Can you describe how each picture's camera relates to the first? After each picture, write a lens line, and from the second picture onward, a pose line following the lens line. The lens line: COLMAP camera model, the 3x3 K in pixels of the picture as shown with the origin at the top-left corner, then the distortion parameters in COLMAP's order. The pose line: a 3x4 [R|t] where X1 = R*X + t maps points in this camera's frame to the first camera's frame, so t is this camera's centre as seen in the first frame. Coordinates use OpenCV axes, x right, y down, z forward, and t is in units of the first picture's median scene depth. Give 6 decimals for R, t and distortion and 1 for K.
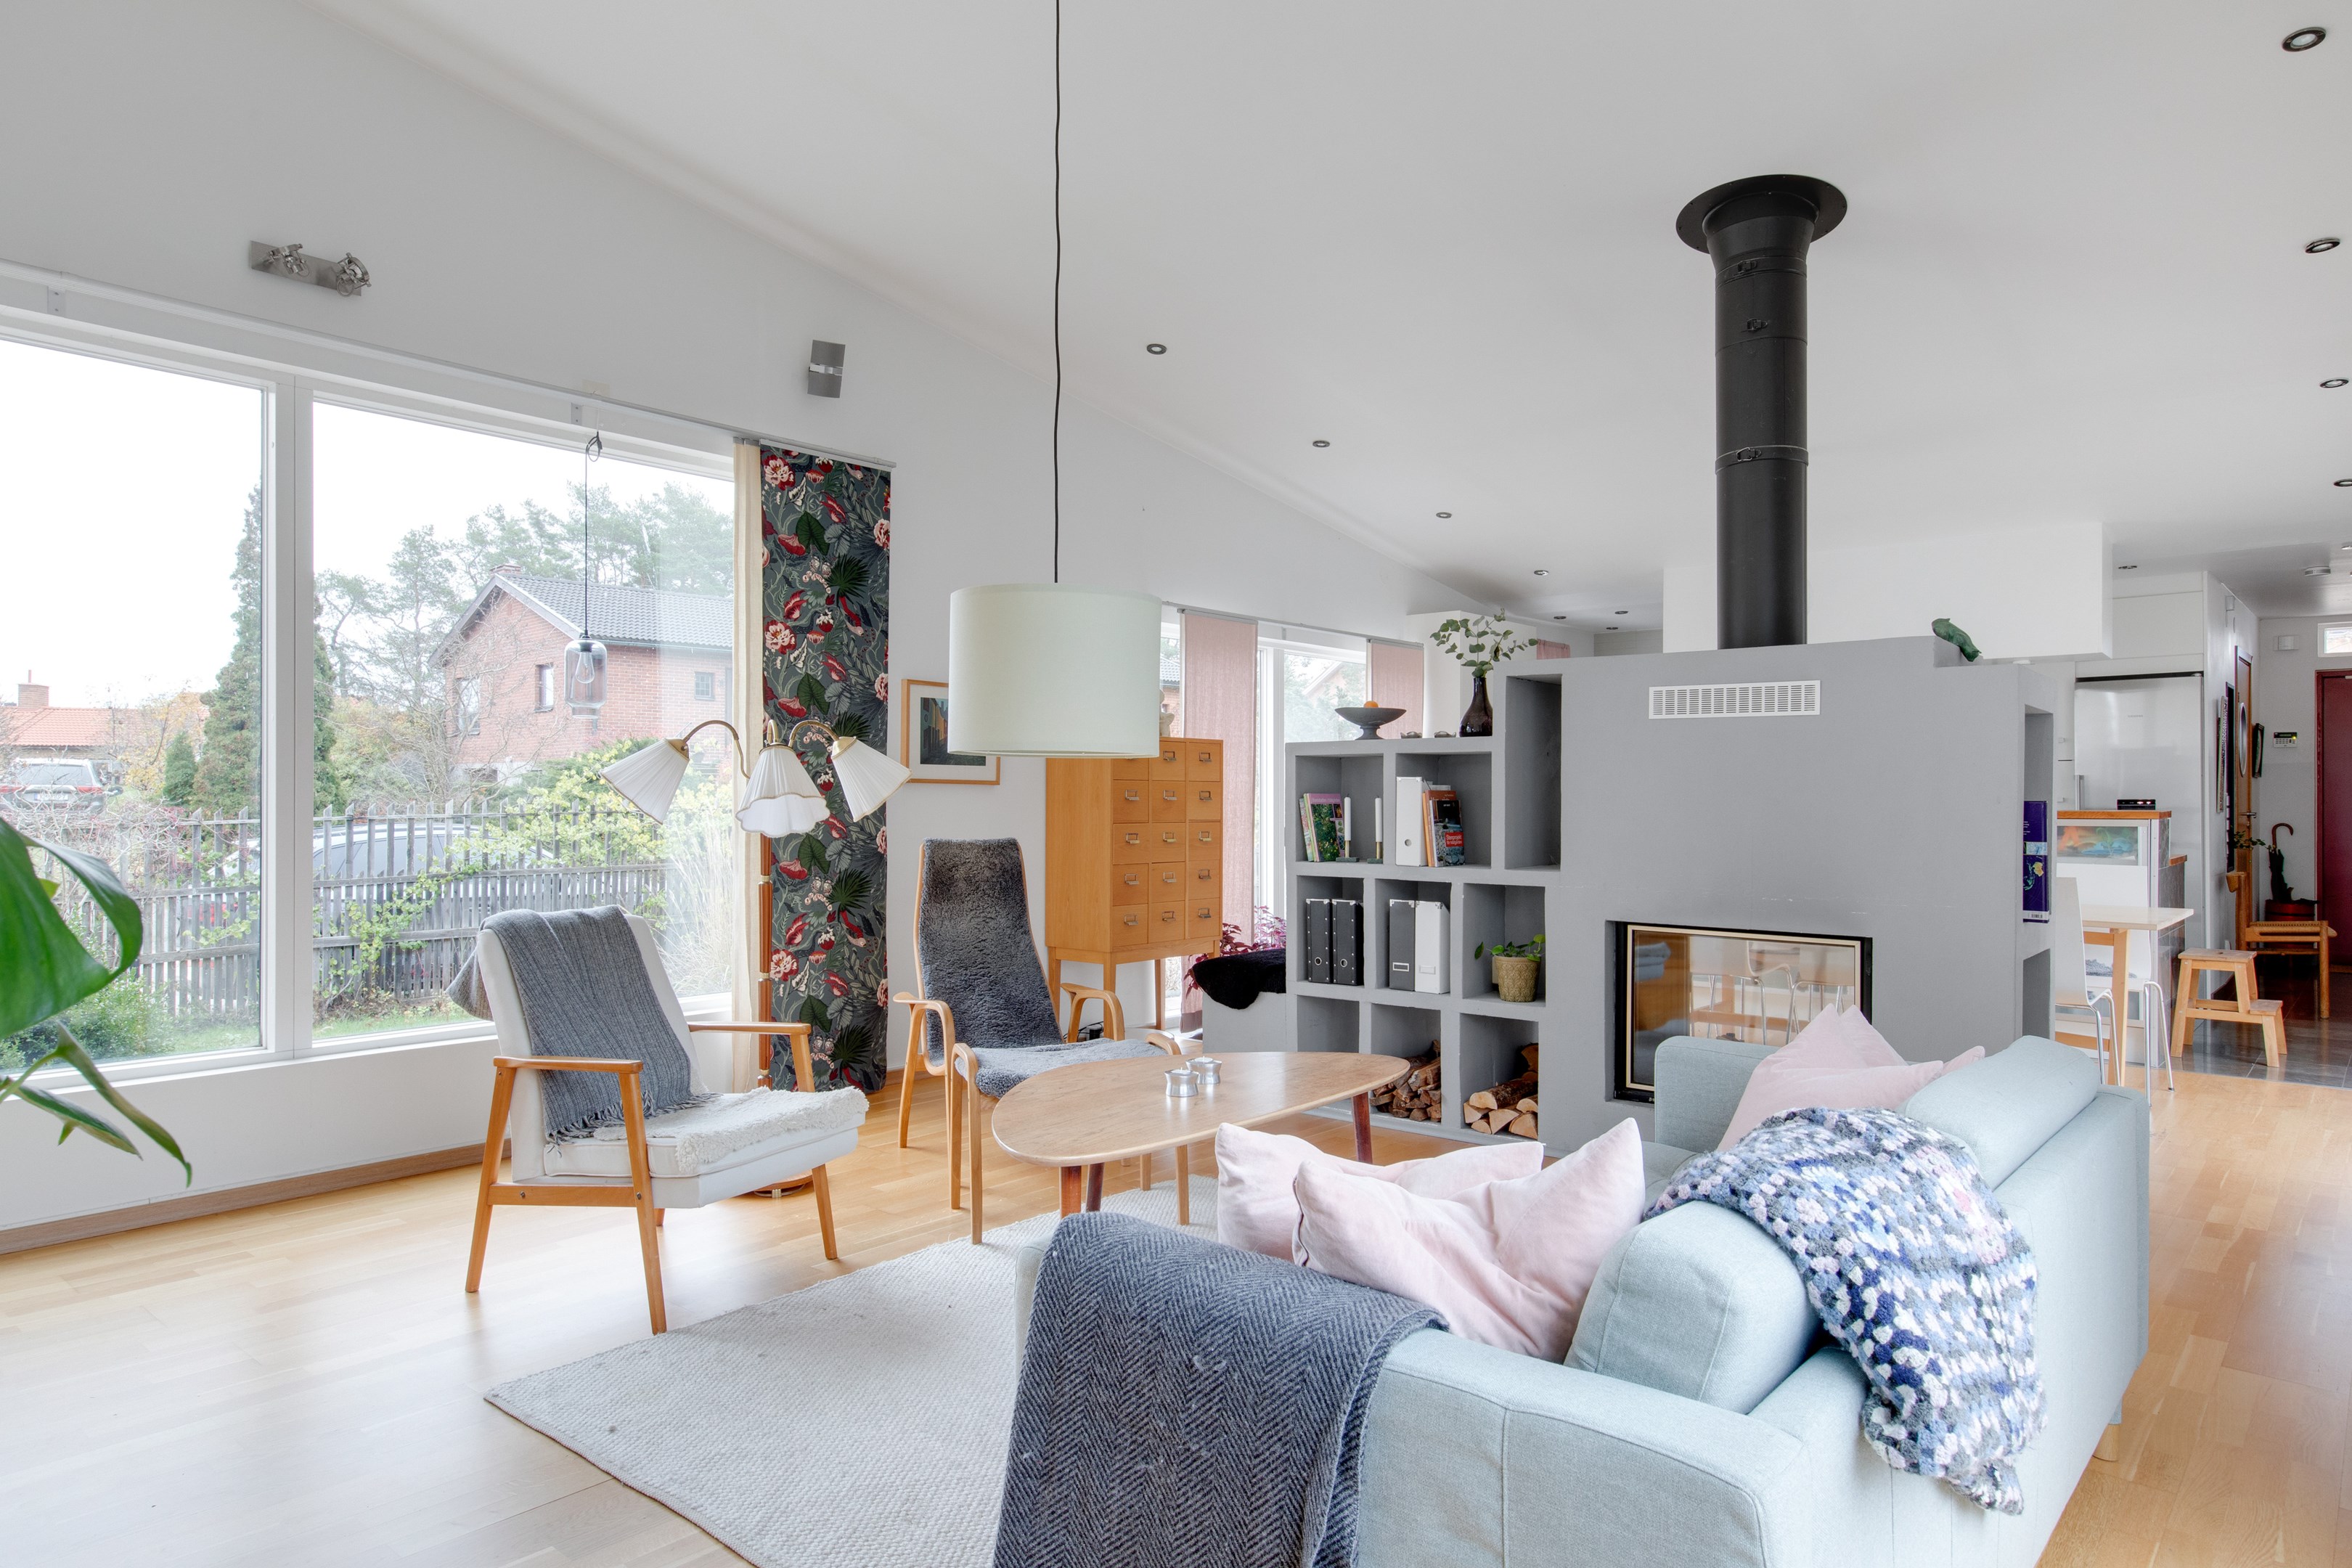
lens RADIAL K [[1420.5, 0, 1176.0], [0, 1420.5, 784.0], [0, 0, 1]] dist [0.002712, 0.001065]
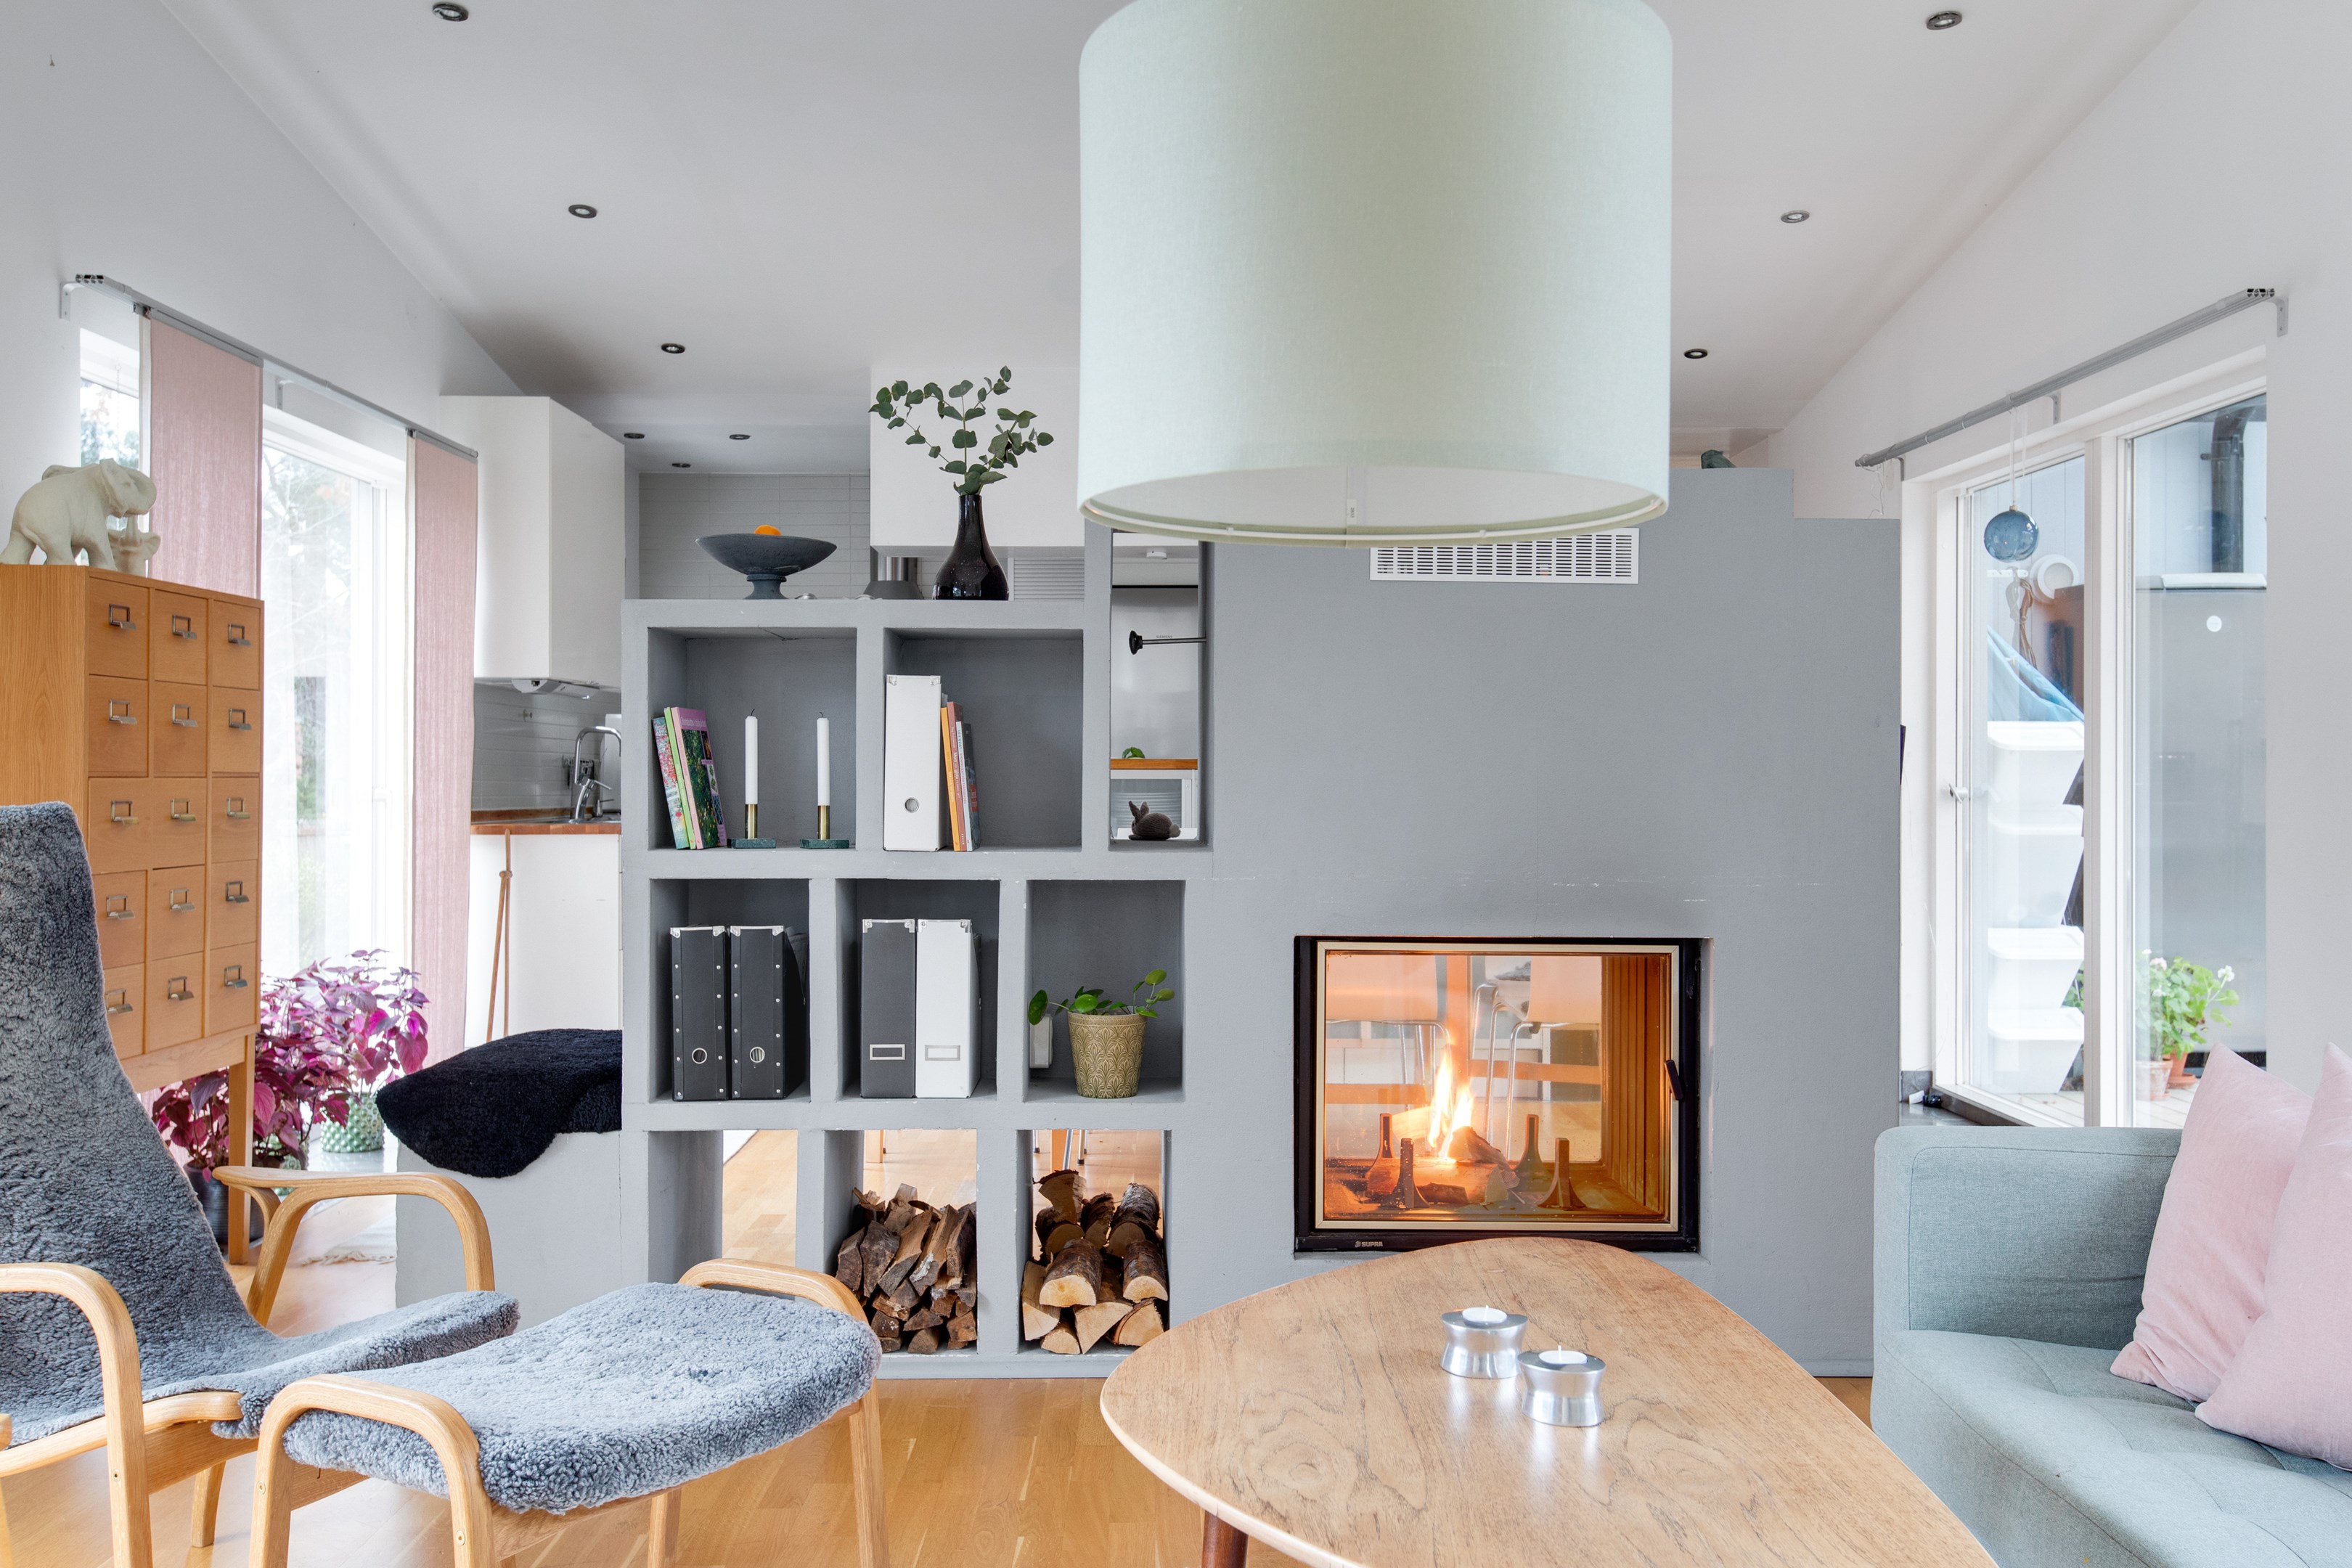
lens RADIAL K [[2137.4, 0, 1179.0], [0, 2137.4, 752.0], [0, 0, 1]] dist [0.034992, -0.002347]
pose [[0.753478, 0.005286, 0.657452, -0.260312], [-0.006342, 0.999980, -0.000771, 0.021897], [-0.657442, -0.003589, 0.753496, 0.354794]]
